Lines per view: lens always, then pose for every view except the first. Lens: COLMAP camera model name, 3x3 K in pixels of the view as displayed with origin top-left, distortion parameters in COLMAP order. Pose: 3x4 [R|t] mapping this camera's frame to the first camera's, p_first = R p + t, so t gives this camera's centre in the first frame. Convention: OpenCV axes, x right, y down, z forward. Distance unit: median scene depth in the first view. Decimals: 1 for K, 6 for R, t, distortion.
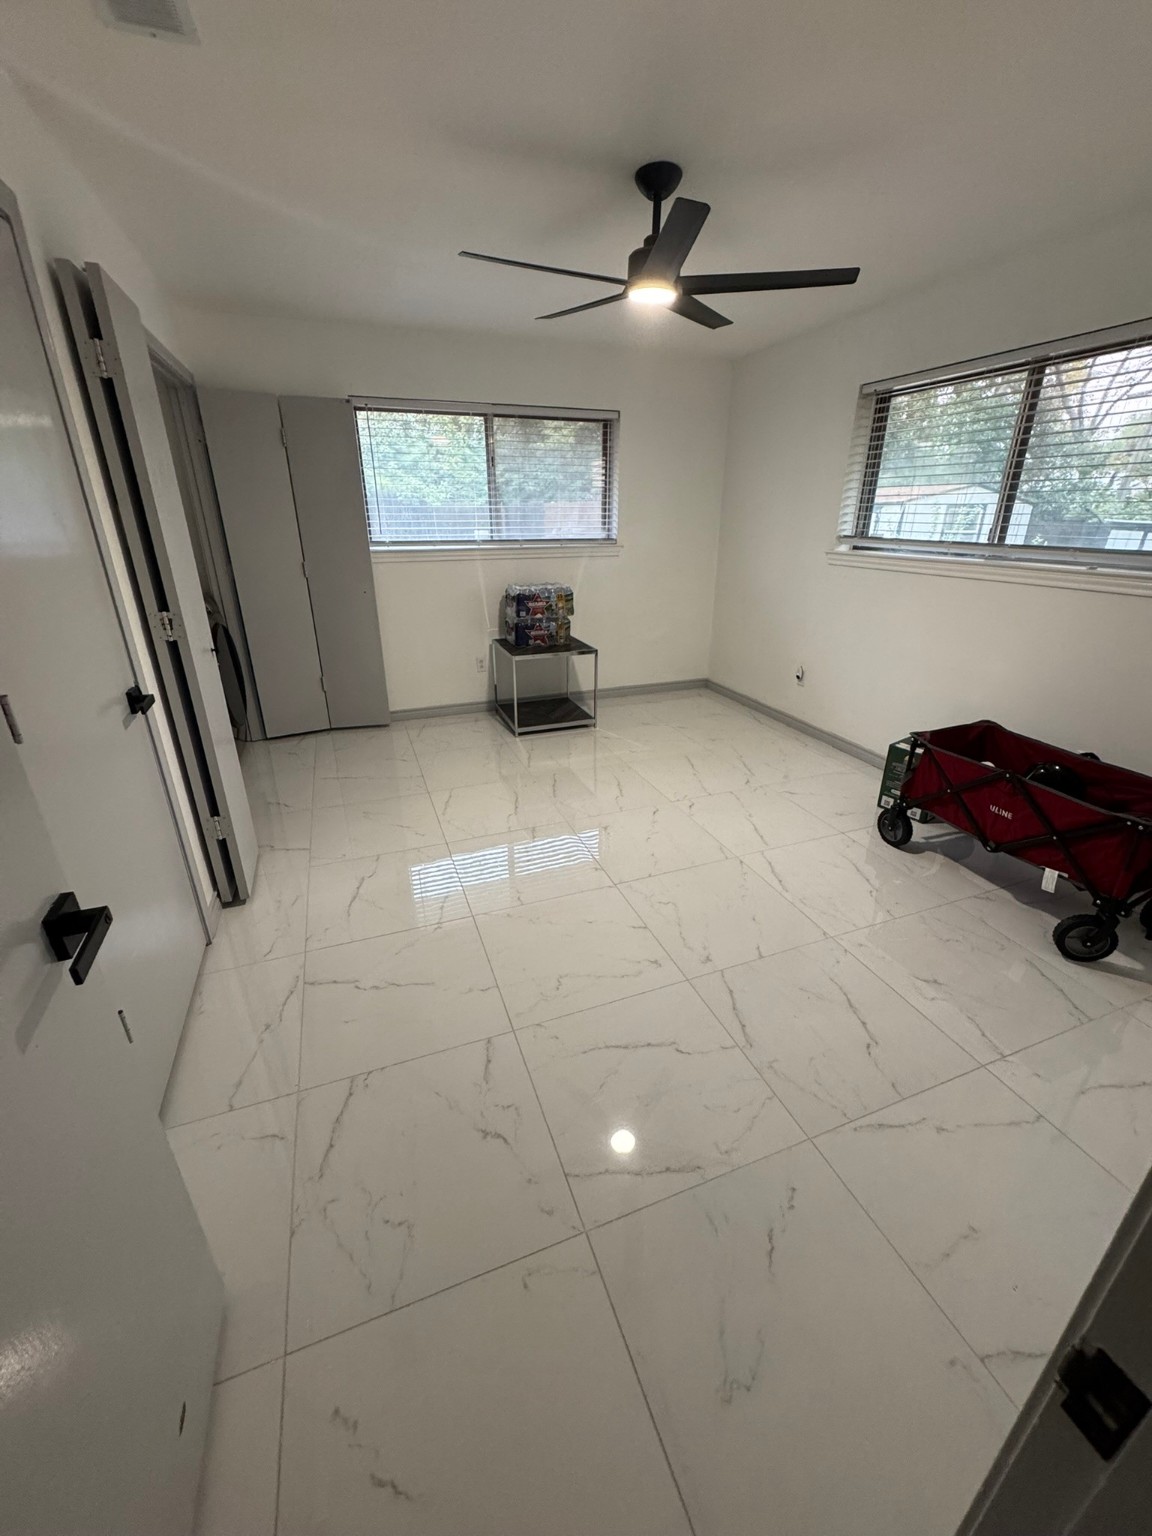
lens RADIAL K [[611.8, 0, 580.5], [0, 611.8, 767.1], [0, 0, 1]] dist [-0.000748, -0.000009]
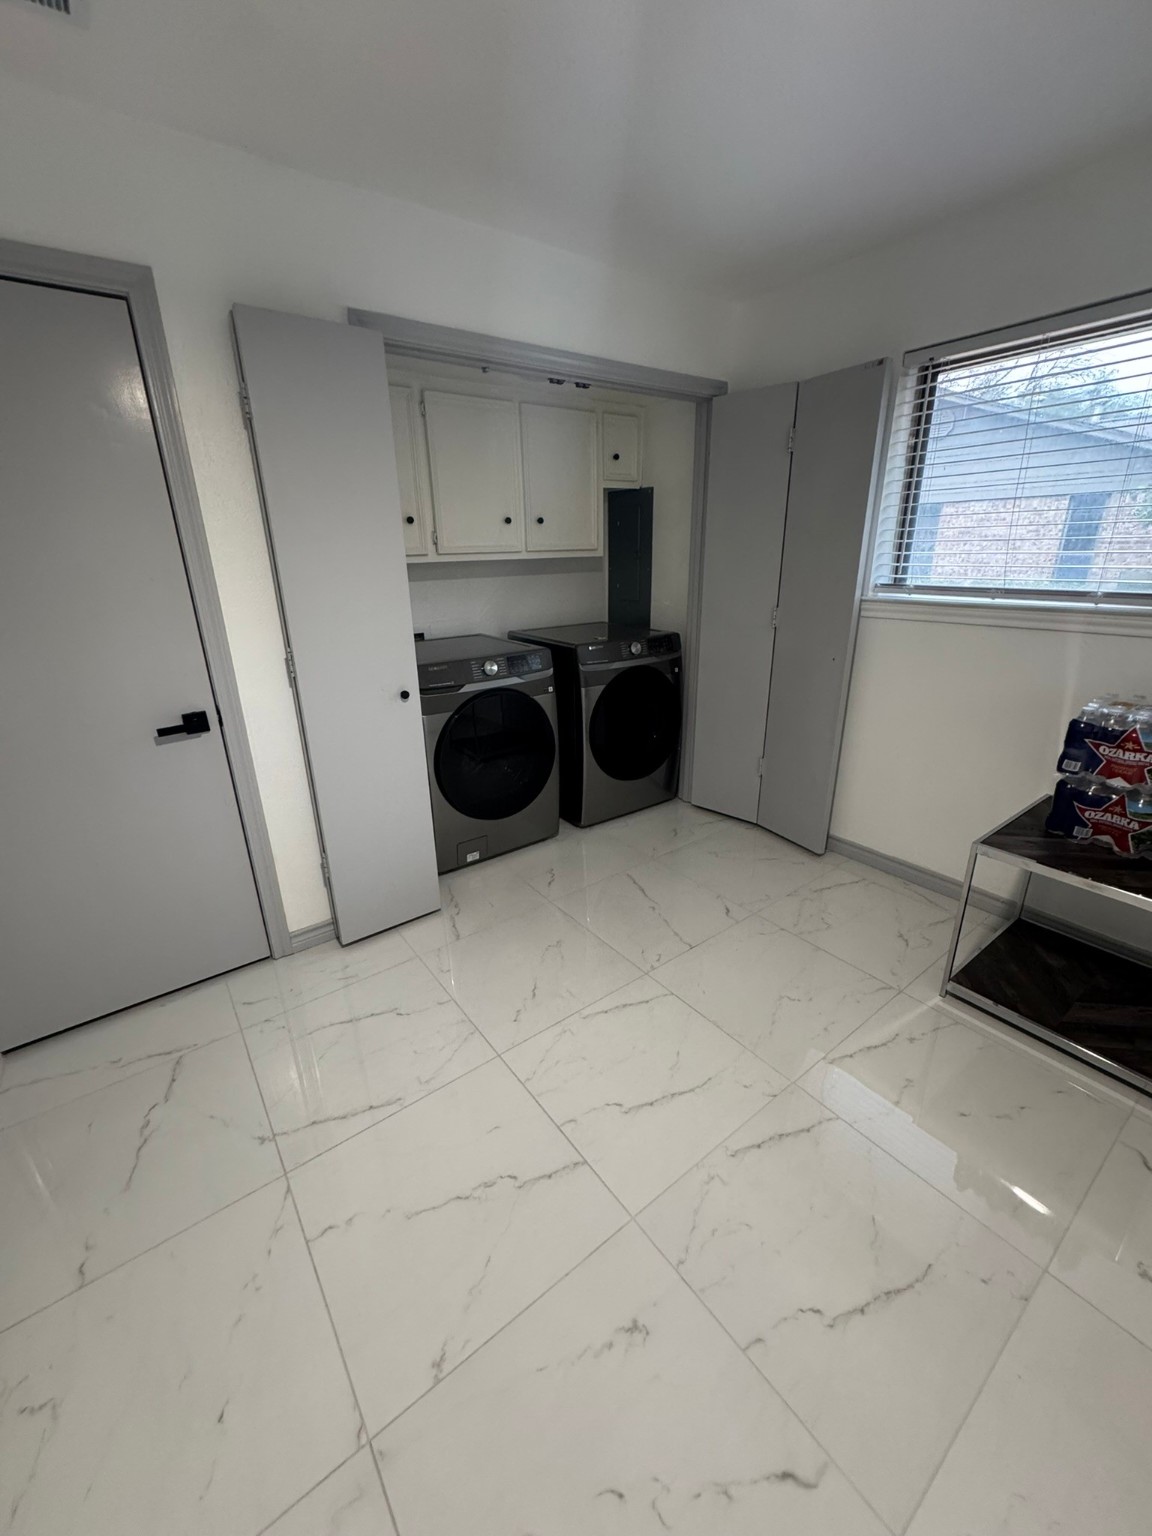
lens RADIAL K [[611.8, 0, 580.5], [0, 611.8, 769.0], [0, 0, 1]] dist [-0.000748, -0.000009]
pose [[0.288422, 0.322462, -0.901571, 0.189755], [-0.357471, 0.909768, 0.211036, -0.209267], [0.888272, 0.261419, 0.377668, 0.514044]]
